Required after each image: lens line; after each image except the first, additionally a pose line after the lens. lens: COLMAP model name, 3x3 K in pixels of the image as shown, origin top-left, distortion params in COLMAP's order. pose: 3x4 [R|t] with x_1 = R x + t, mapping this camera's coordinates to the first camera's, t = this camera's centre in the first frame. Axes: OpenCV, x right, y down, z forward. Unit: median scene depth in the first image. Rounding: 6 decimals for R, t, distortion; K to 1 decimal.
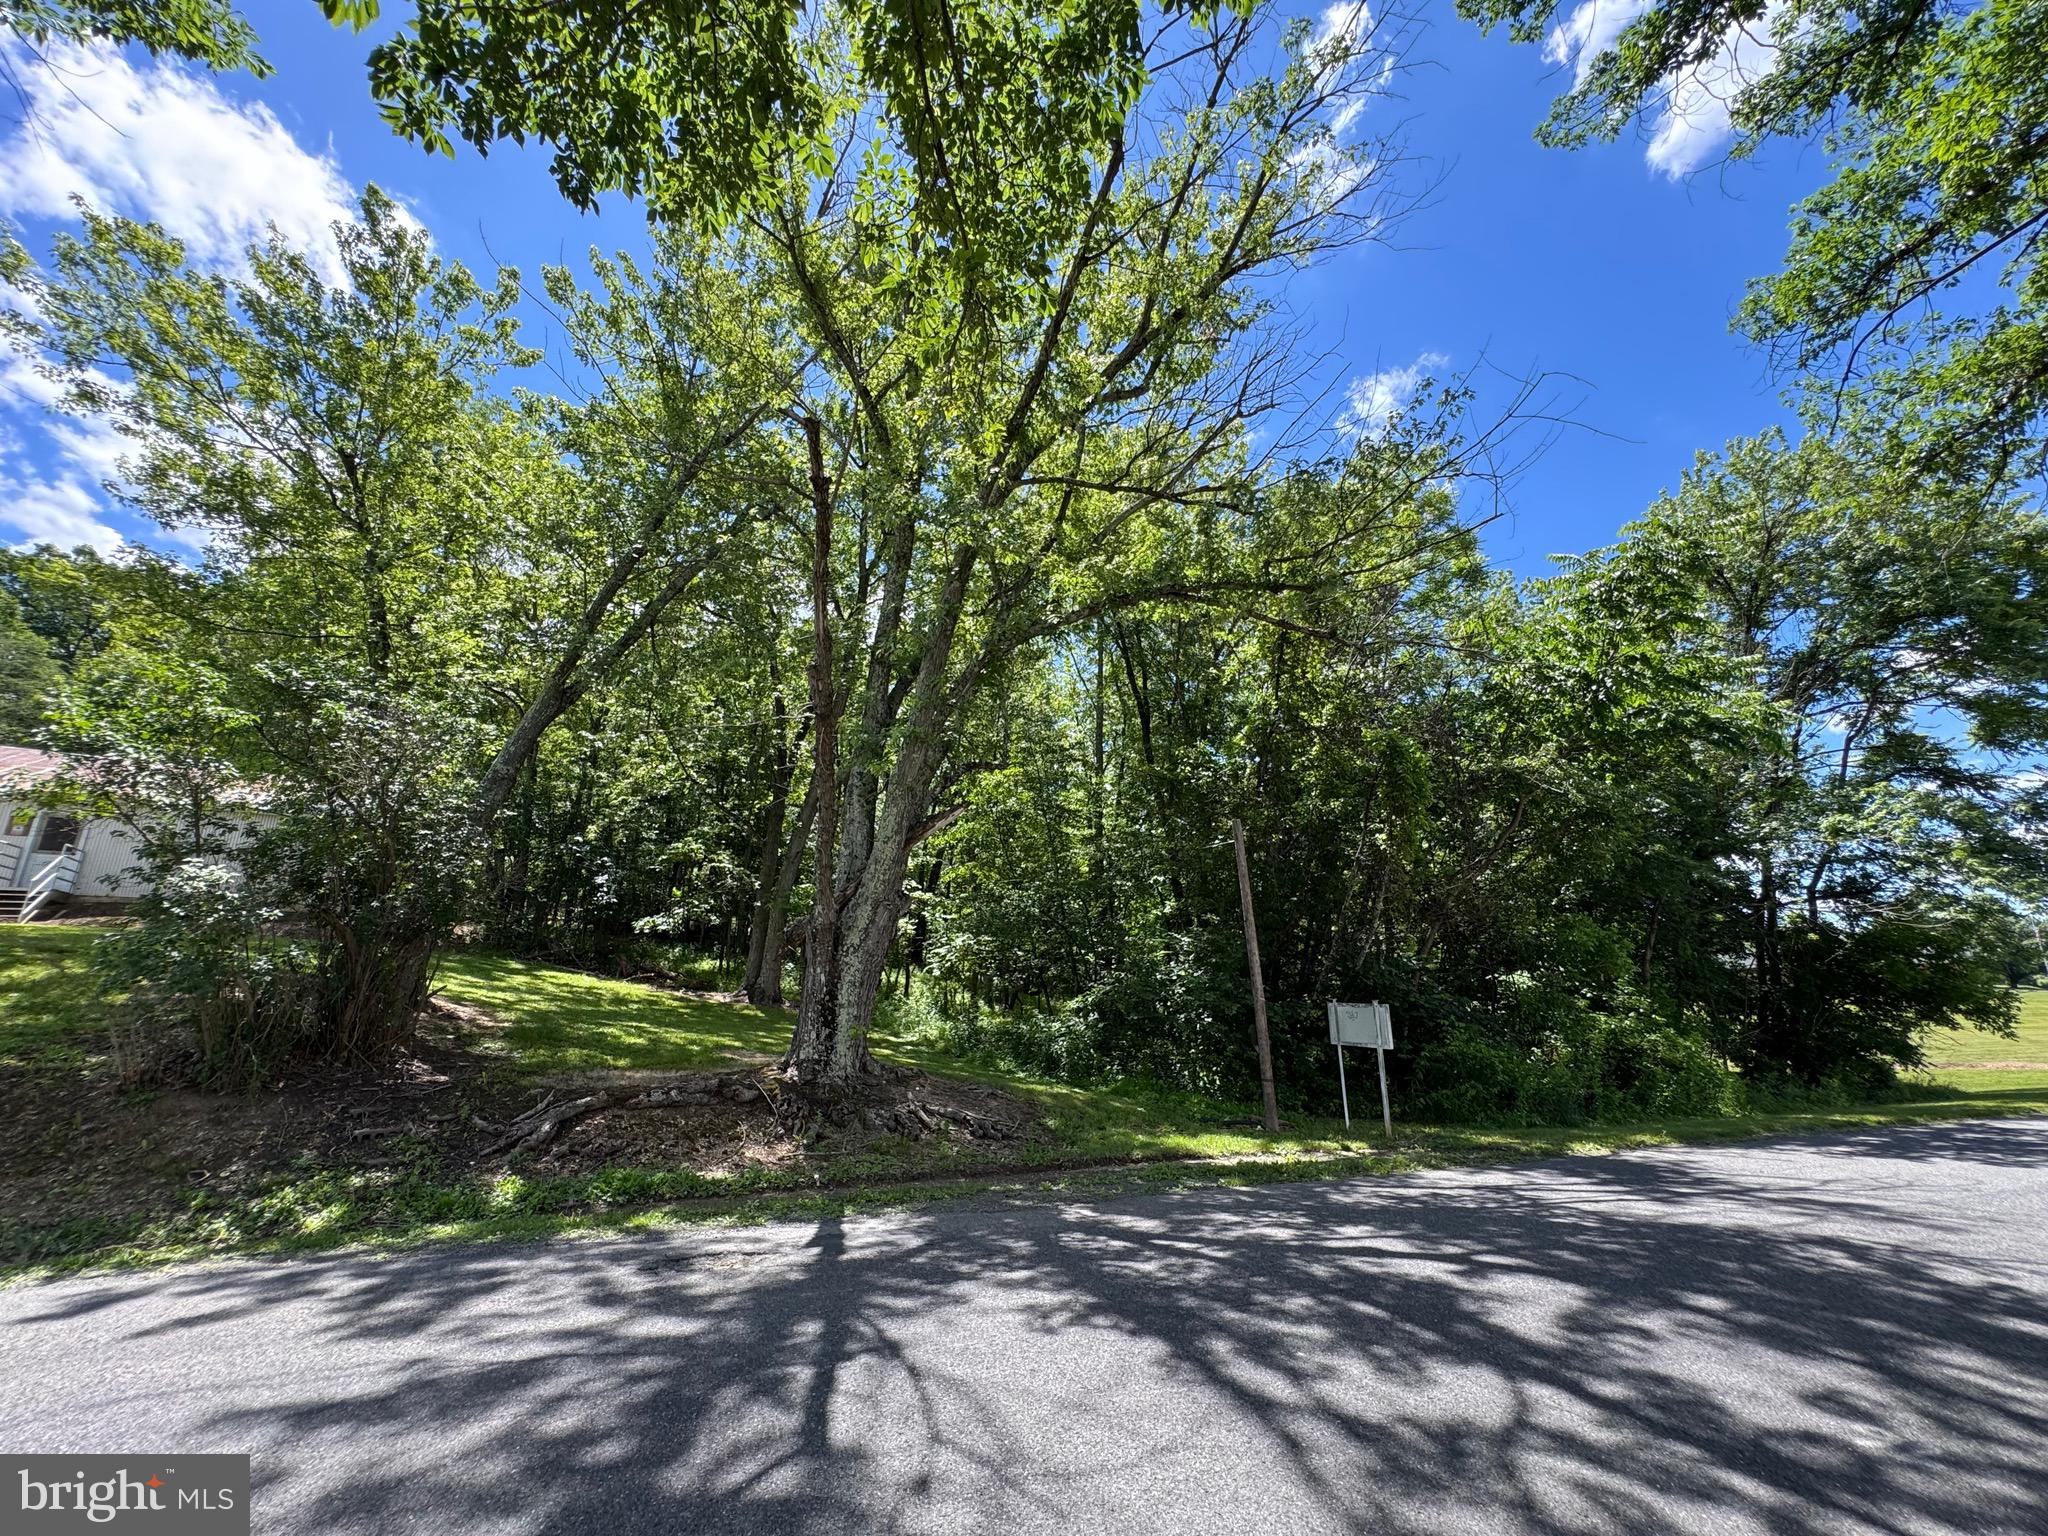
lens RADIAL K [[824.6, 0, 1025.8], [0, 824.6, 762.3], [0, 0, 1]] dist [-0.001487, 0.000586]
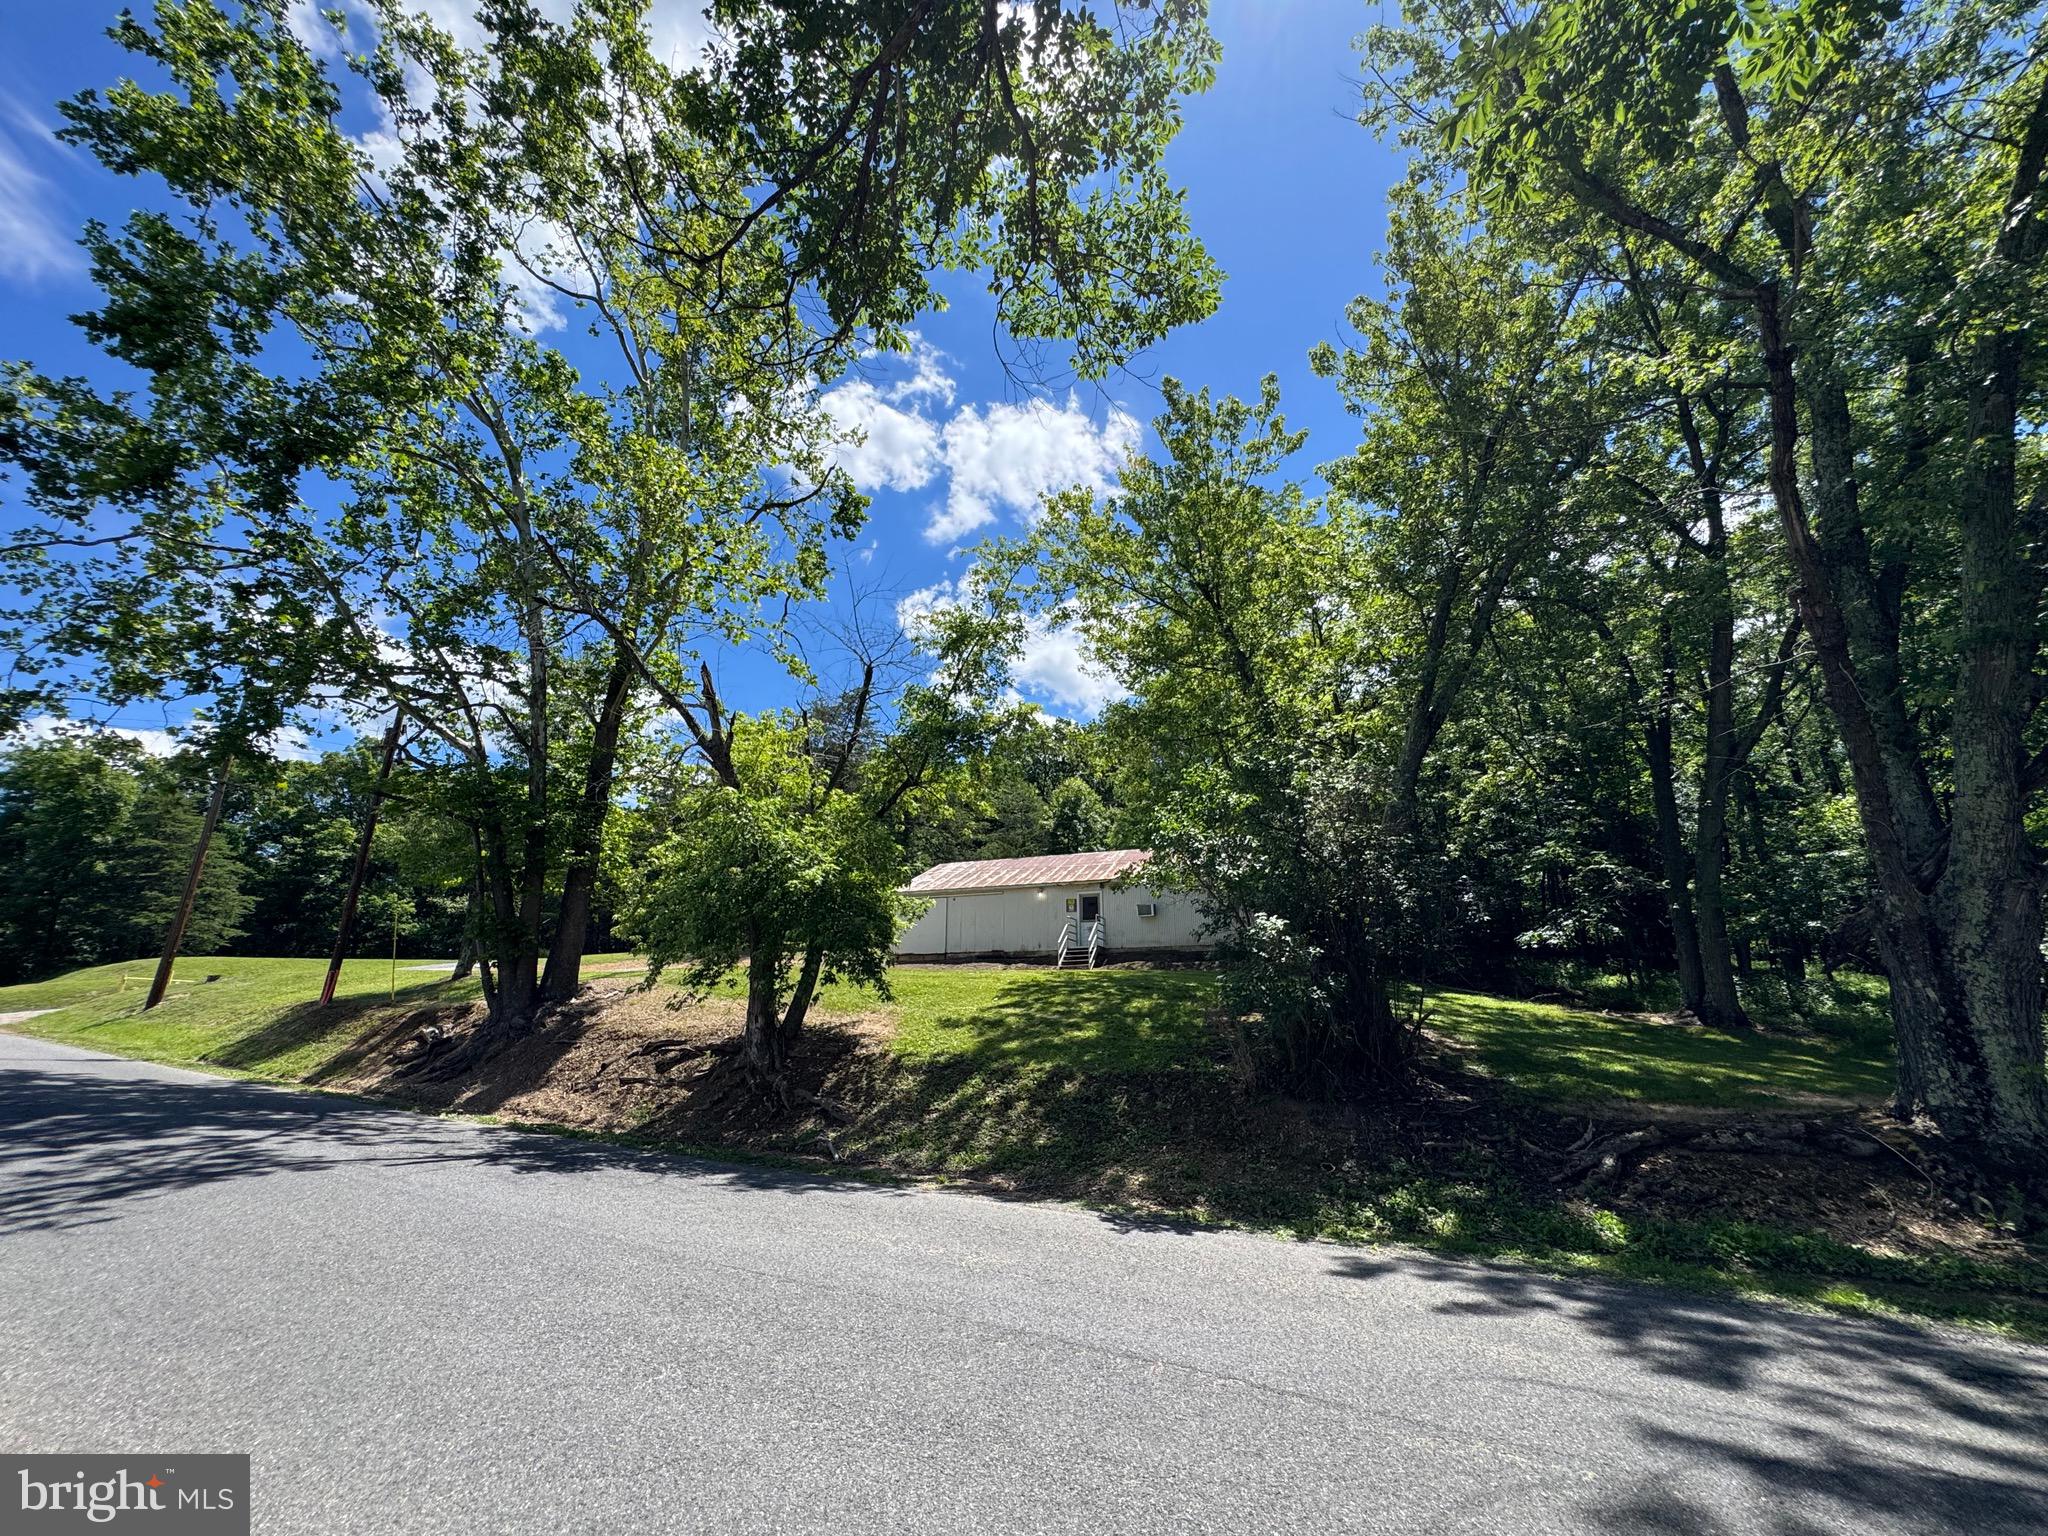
lens RADIAL K [[827.8, 0, 1023.9], [0, 827.8, 757.9], [0, 0, 1]] dist [0.000786, 0.000365]
pose [[0.616956, -0.238098, -0.750117, -0.109703], [0.218798, 0.967453, -0.127127, -0.017256], [0.755972, -0.085693, 0.648971, -0.049184]]
